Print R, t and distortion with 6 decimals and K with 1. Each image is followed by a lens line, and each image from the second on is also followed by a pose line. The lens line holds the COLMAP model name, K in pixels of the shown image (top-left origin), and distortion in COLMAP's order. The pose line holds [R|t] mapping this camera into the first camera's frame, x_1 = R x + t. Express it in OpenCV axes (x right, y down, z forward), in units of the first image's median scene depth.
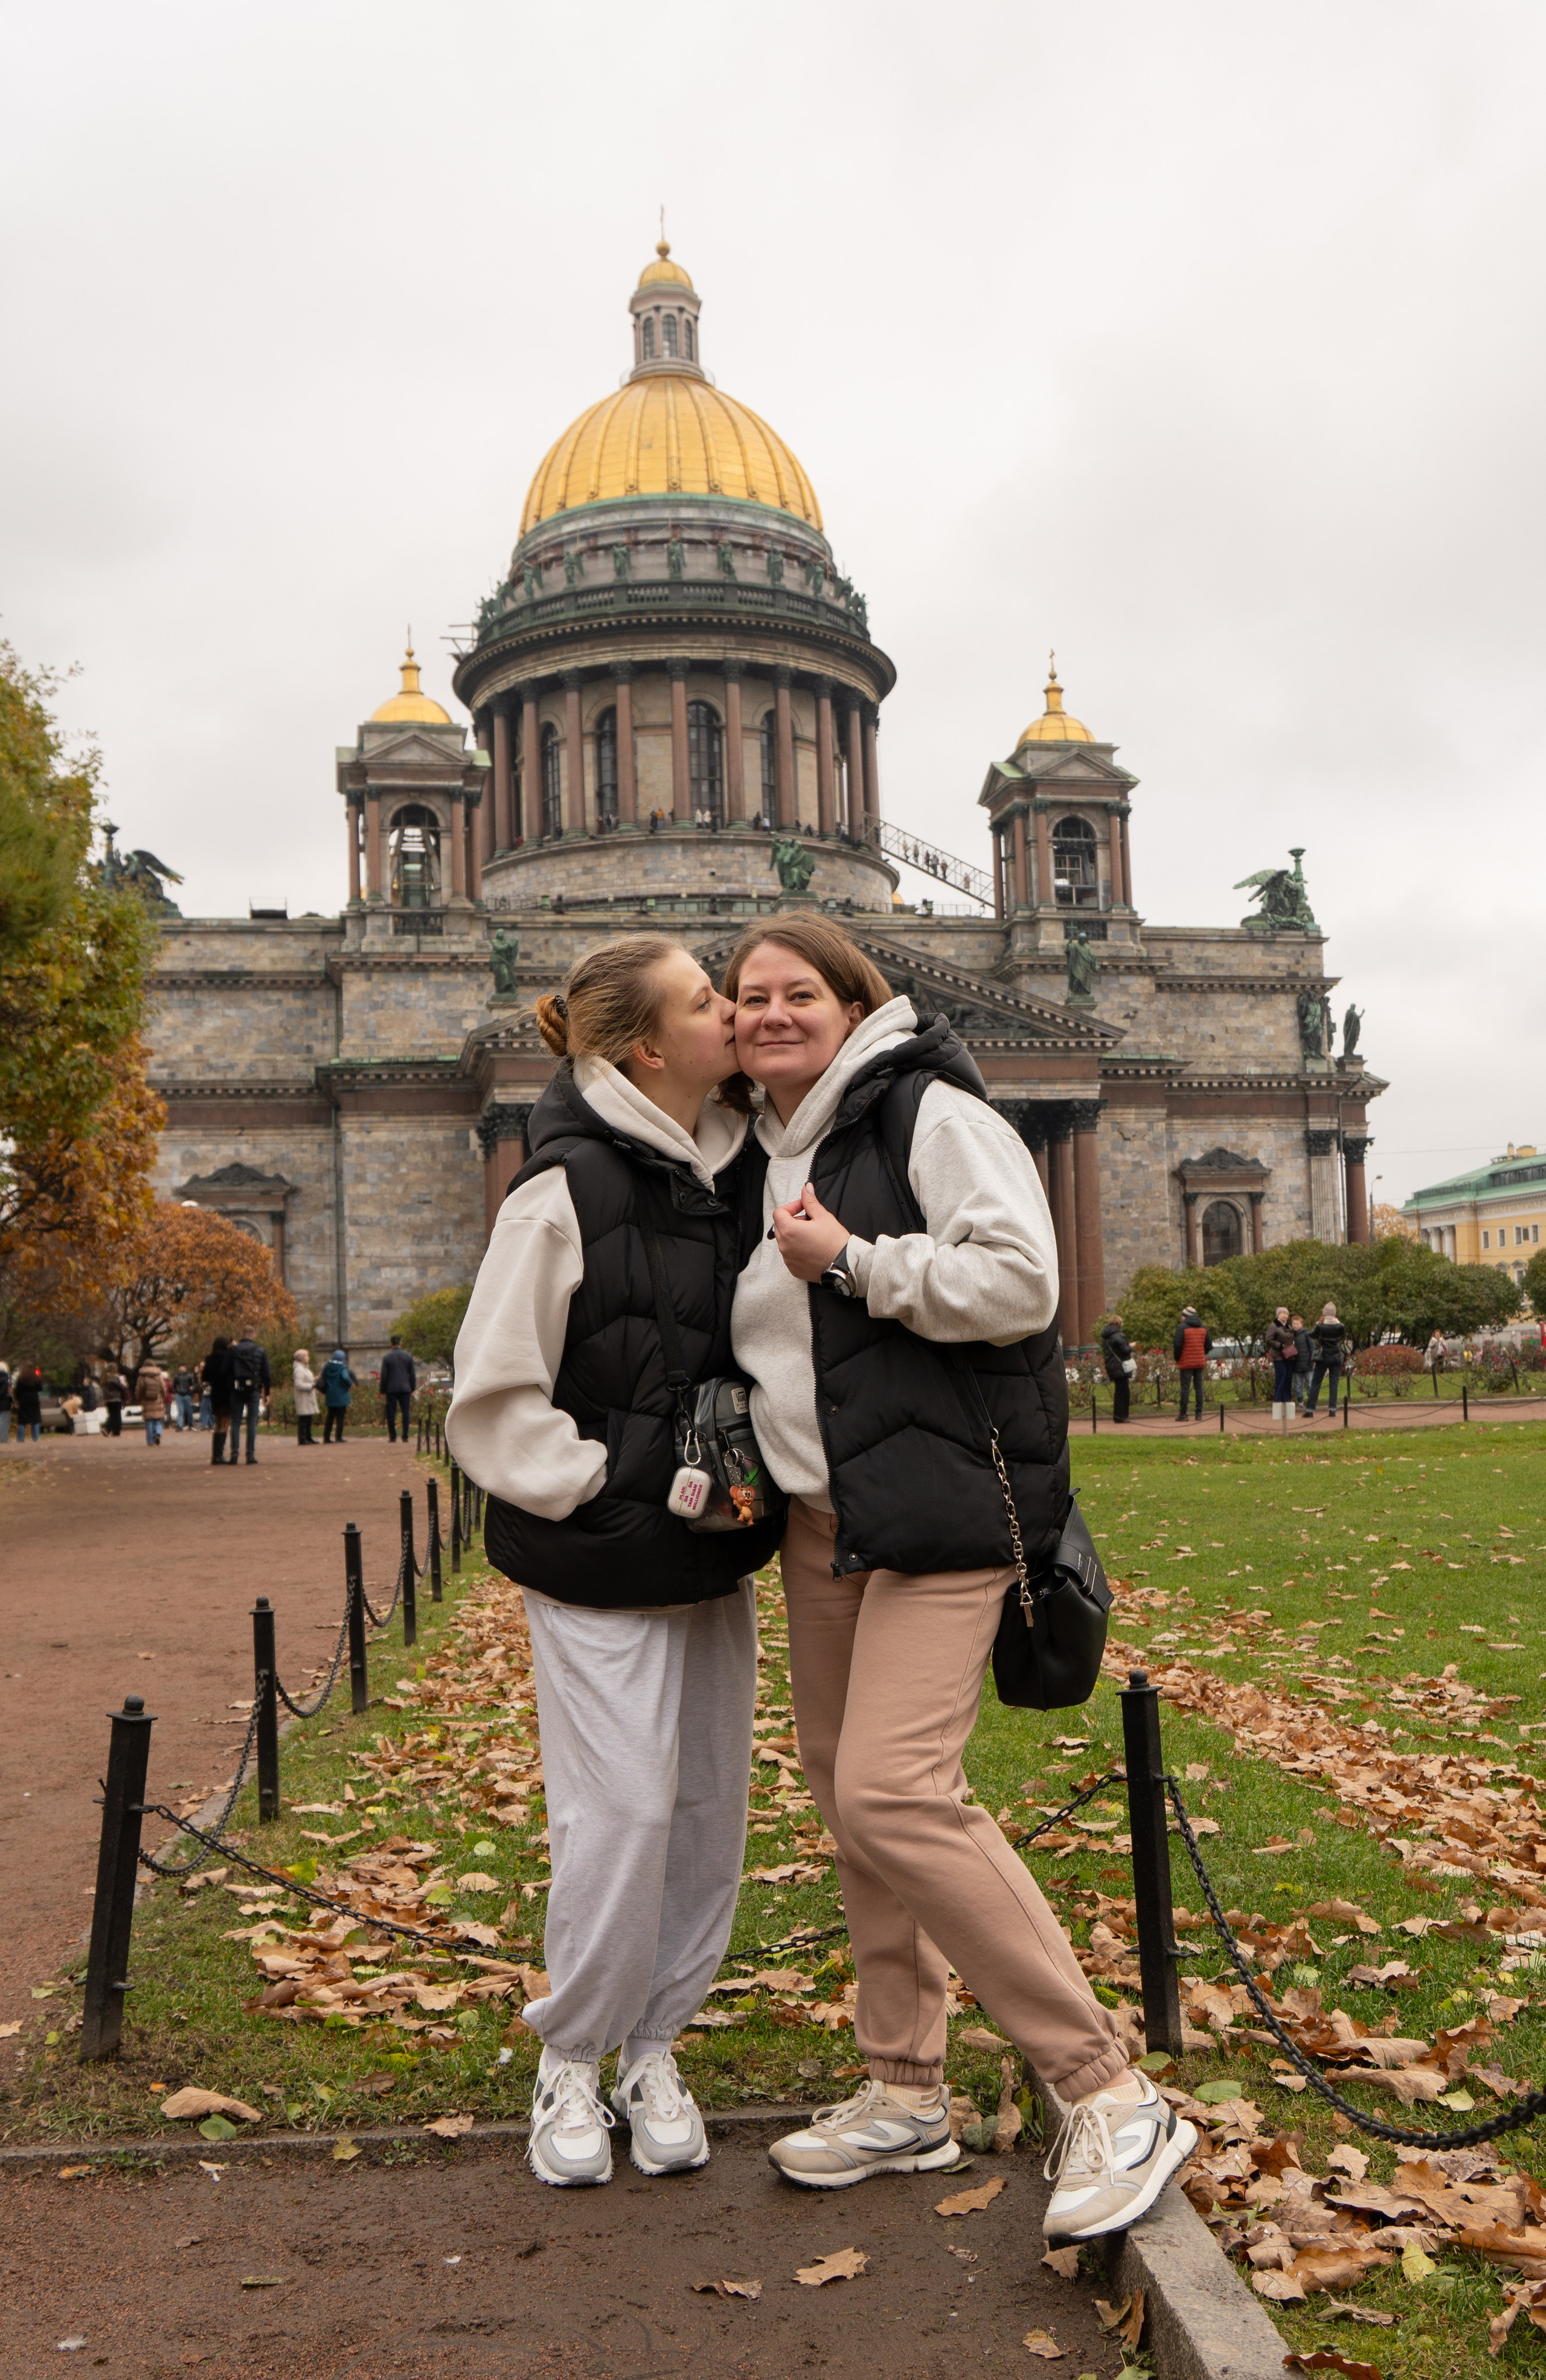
lens RADIAL K [[2282.5, 0, 873.5], [0, 2282.5, 1299.8], [0, 0, 1]] dist [-0.102296, 0.143330]
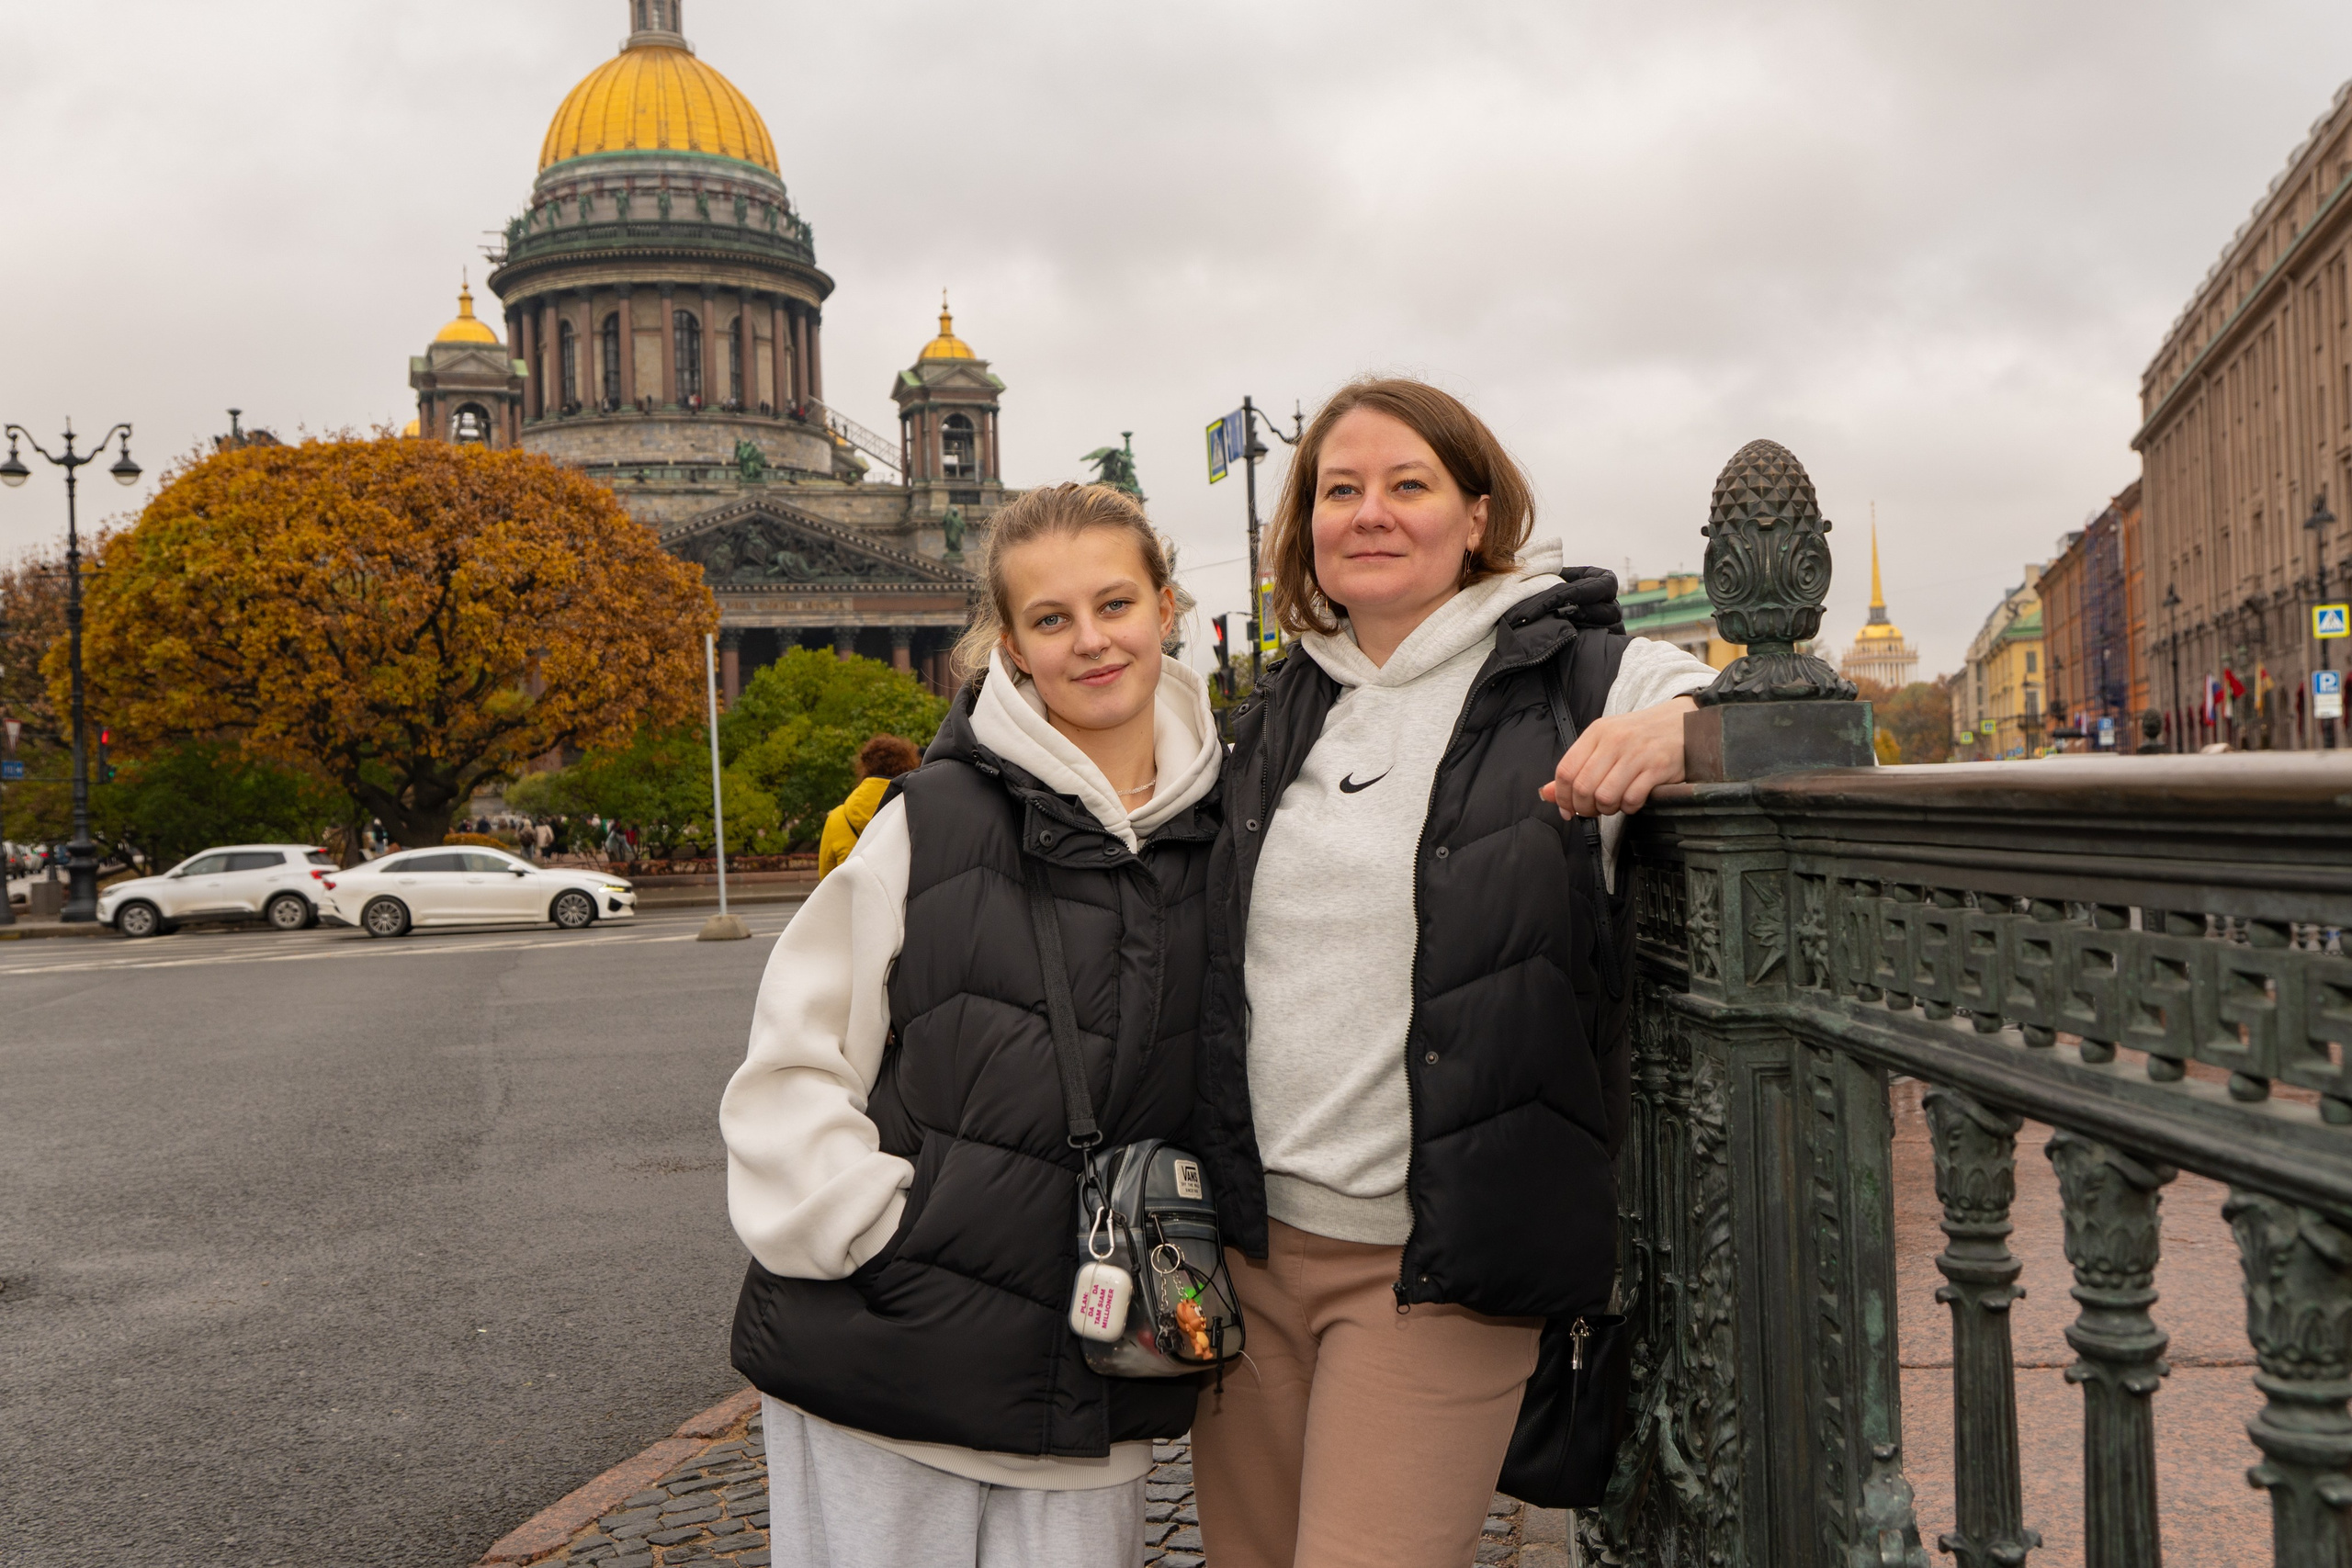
lens RADIAL K [[2350.9, 0, 1212.6], [0, 2350.9, 781.6], [0, 0, 1]] dist [-0.074987, 0.202898]
pose [[0.989164, 0.001613, 0.146804, 0.031493], [-0.004862, 0.999751, 0.021770, -0.019813], [-0.146733, -0.022248, 0.988926, -0.431730]]
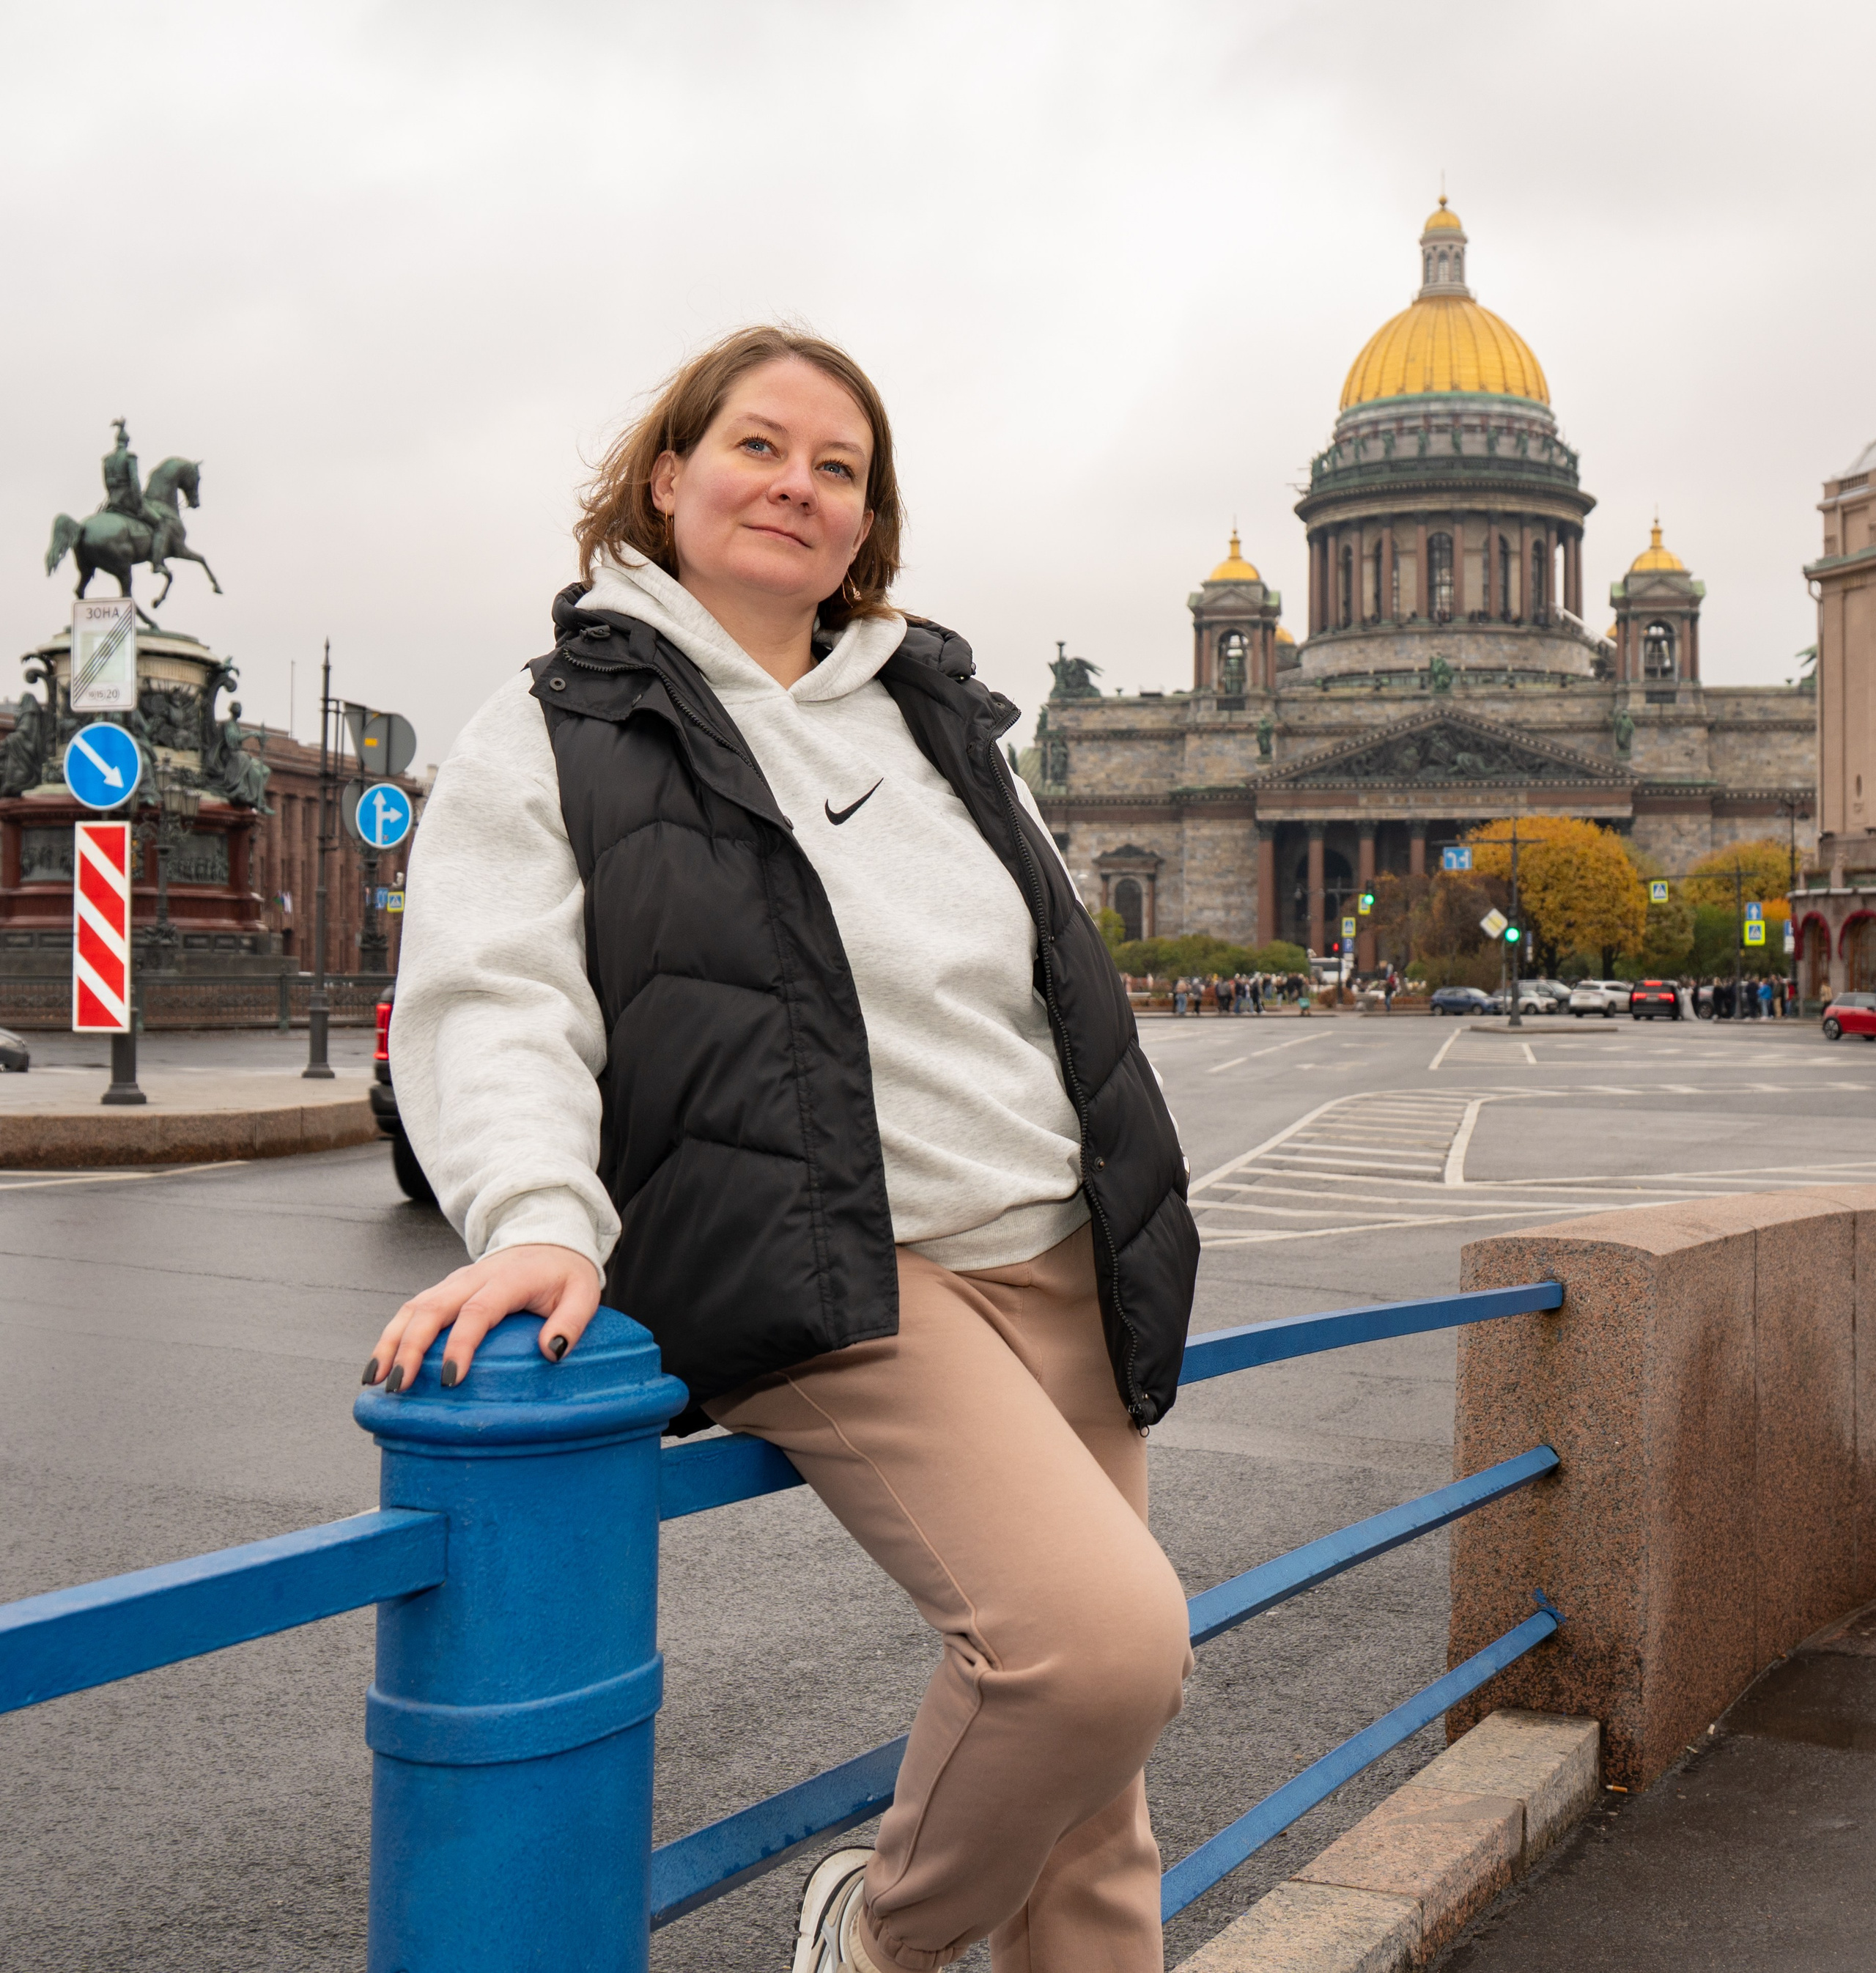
lens RADIAL K [[2694.0, 0, 941.6], [0, 2694.0, 928.6], [0, 0, 1]] dist [-0.126266, -0.011774]
pose [[0.905725, 0.028840, -0.422884, 0.401241], [-0.020442, 0.999494, 0.024381, -0.040078], [0.423373, -0.013438, 0.905856, -0.791640]]
